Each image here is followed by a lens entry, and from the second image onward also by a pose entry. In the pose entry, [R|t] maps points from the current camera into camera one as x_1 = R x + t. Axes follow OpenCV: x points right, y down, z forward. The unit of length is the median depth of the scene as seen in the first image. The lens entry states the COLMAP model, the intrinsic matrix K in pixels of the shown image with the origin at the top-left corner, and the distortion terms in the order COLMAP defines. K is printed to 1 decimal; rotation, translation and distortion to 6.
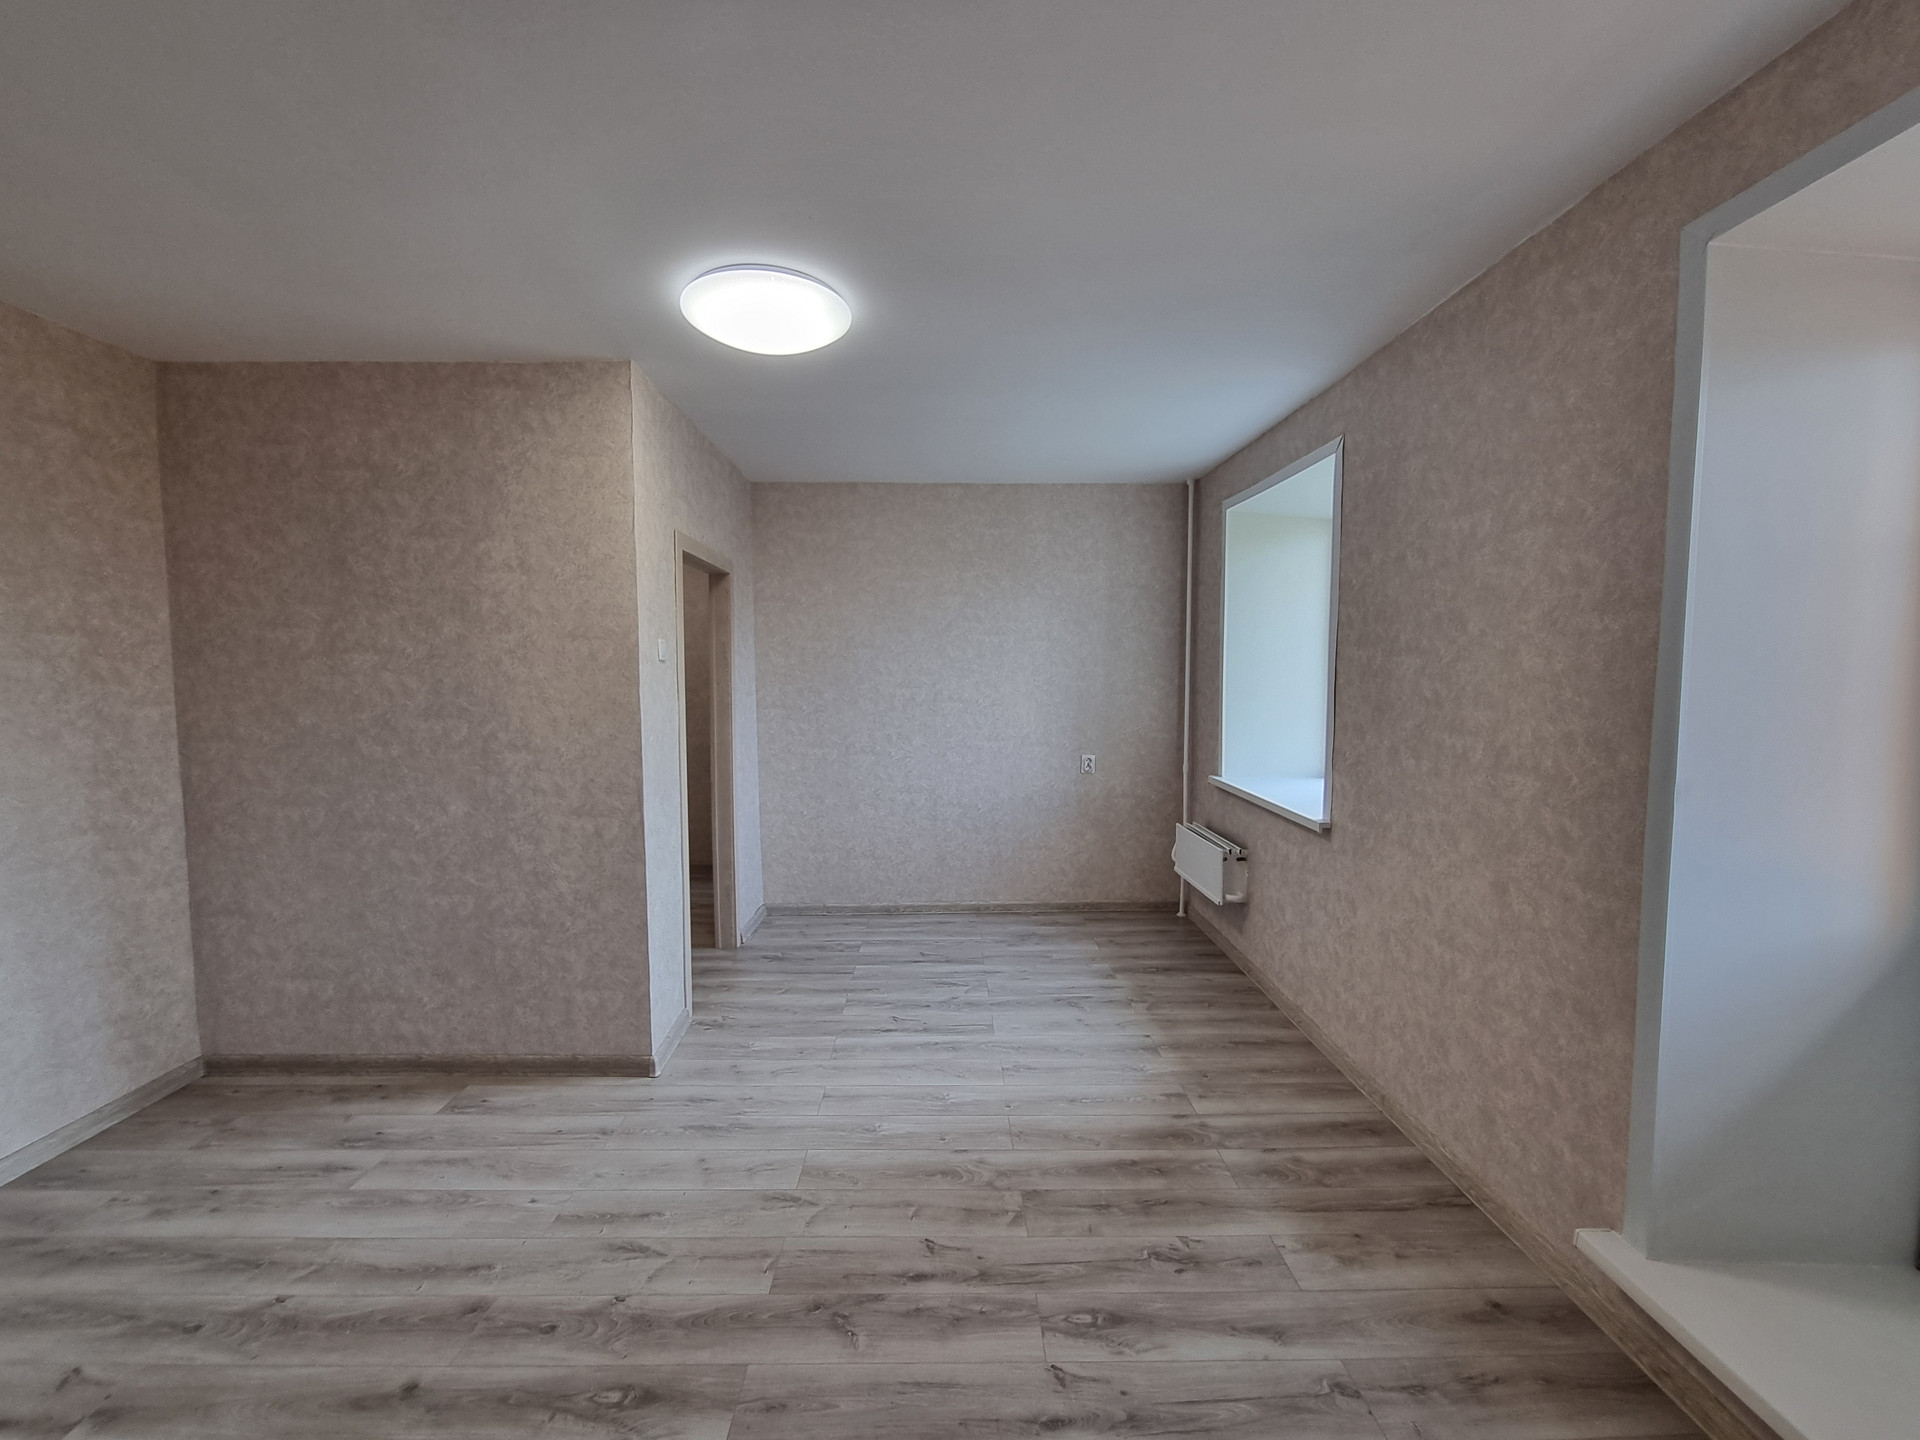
lens RADIAL K [[788.6, 0, 958.0], [0, 788.6, 714.3], [0, 0, 1]] dist [0.003278, -0.004609]
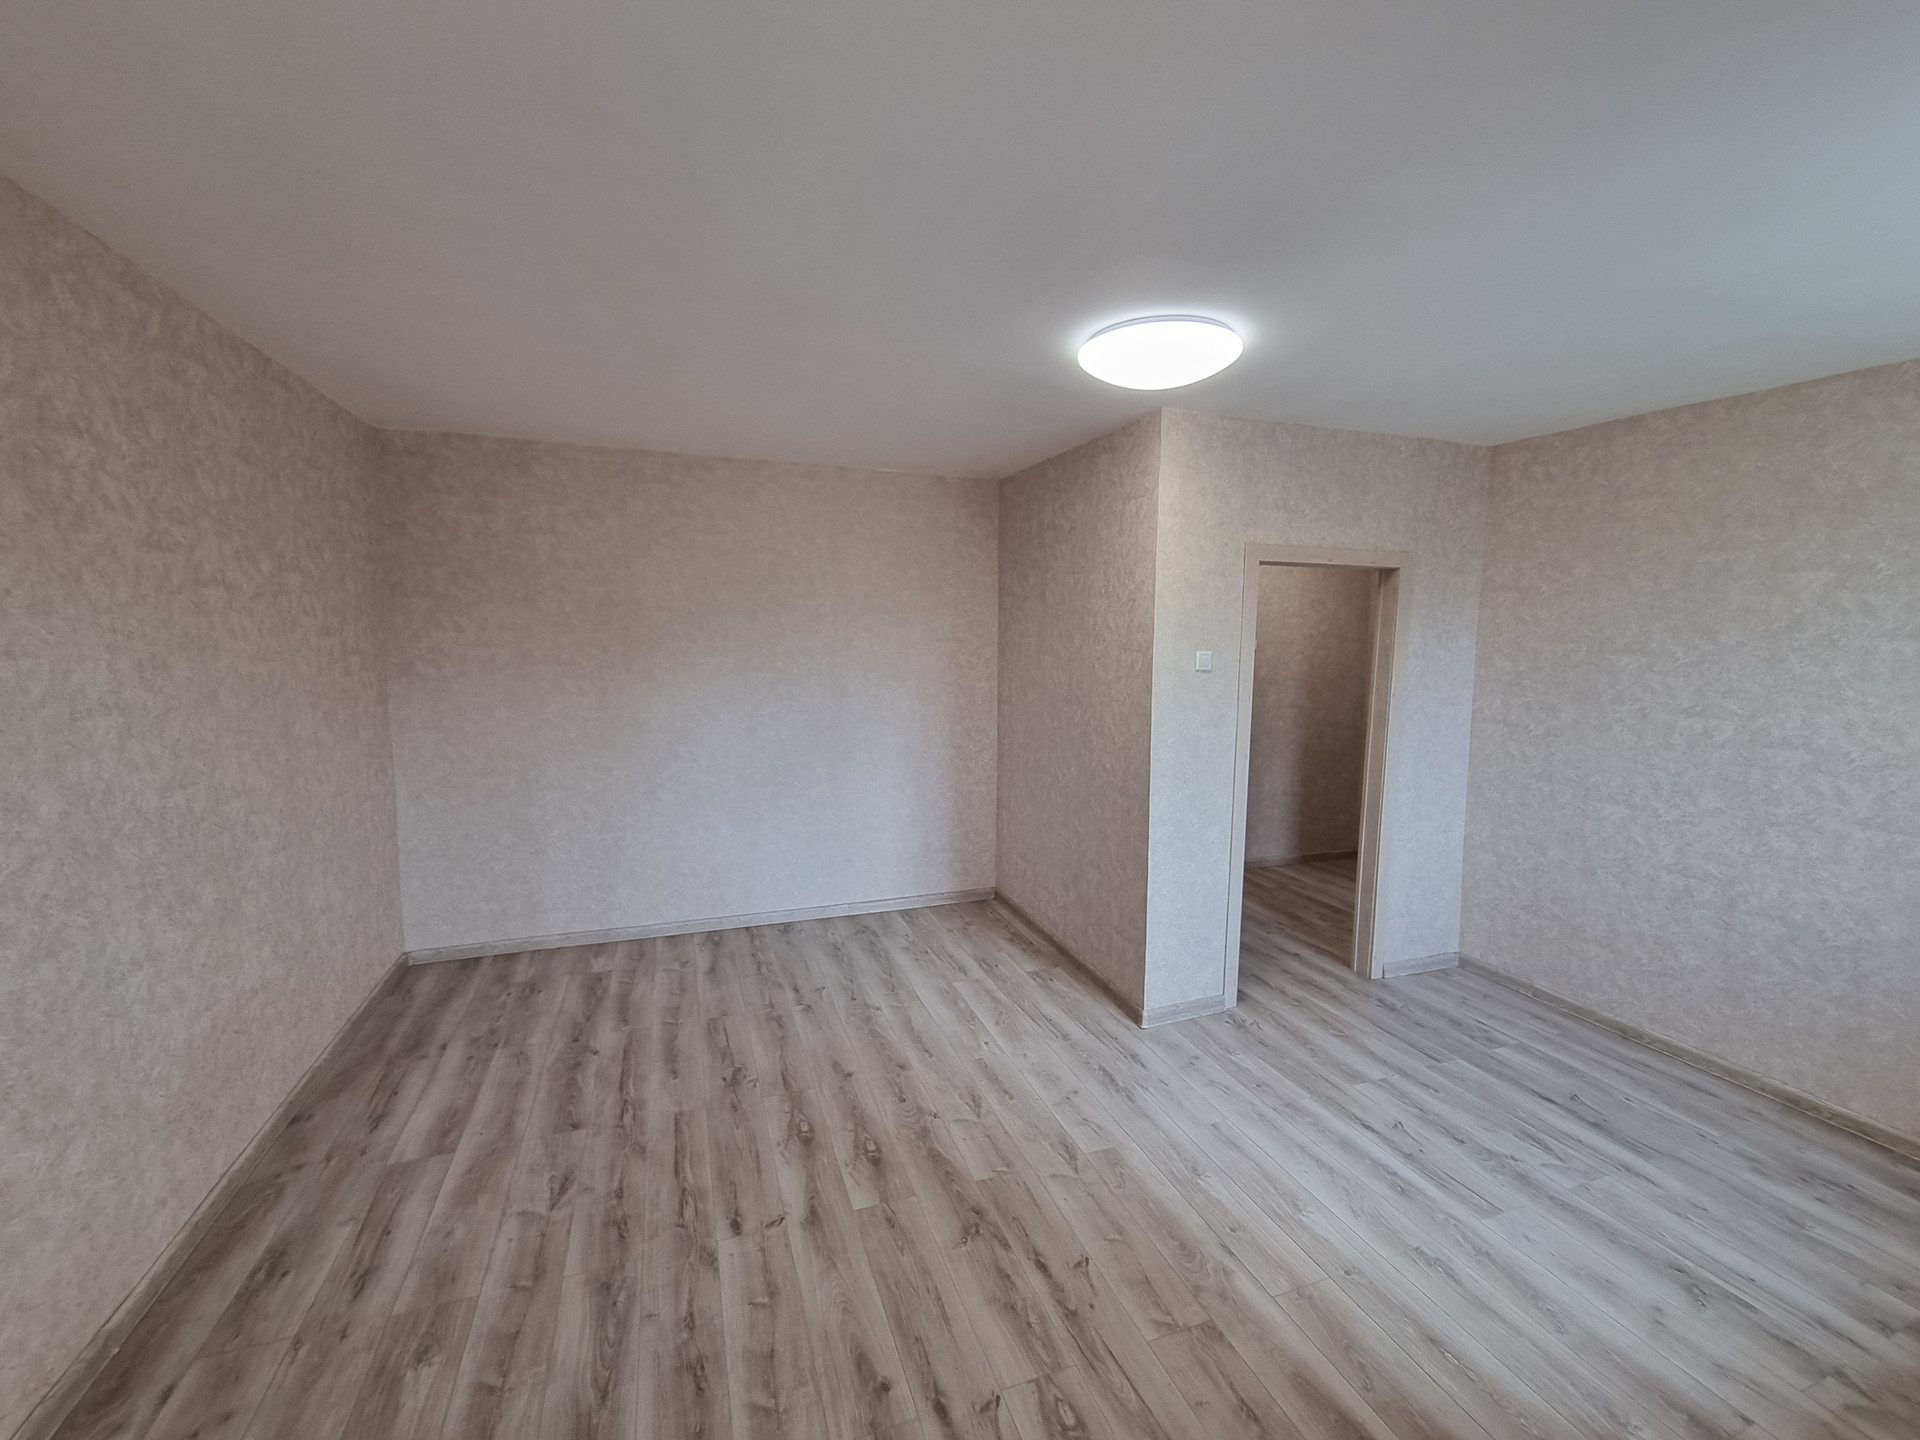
lens RADIAL K [[788.6, 0, 949.8], [0, 788.6, 714.4], [0, 0, 1]] dist [0.003278, -0.004609]
pose [[0.324170, 0.111466, -0.939409, 0.596345], [-0.066791, 0.993253, 0.094806, -0.097308], [0.943638, 0.032011, 0.329428, 0.349139]]
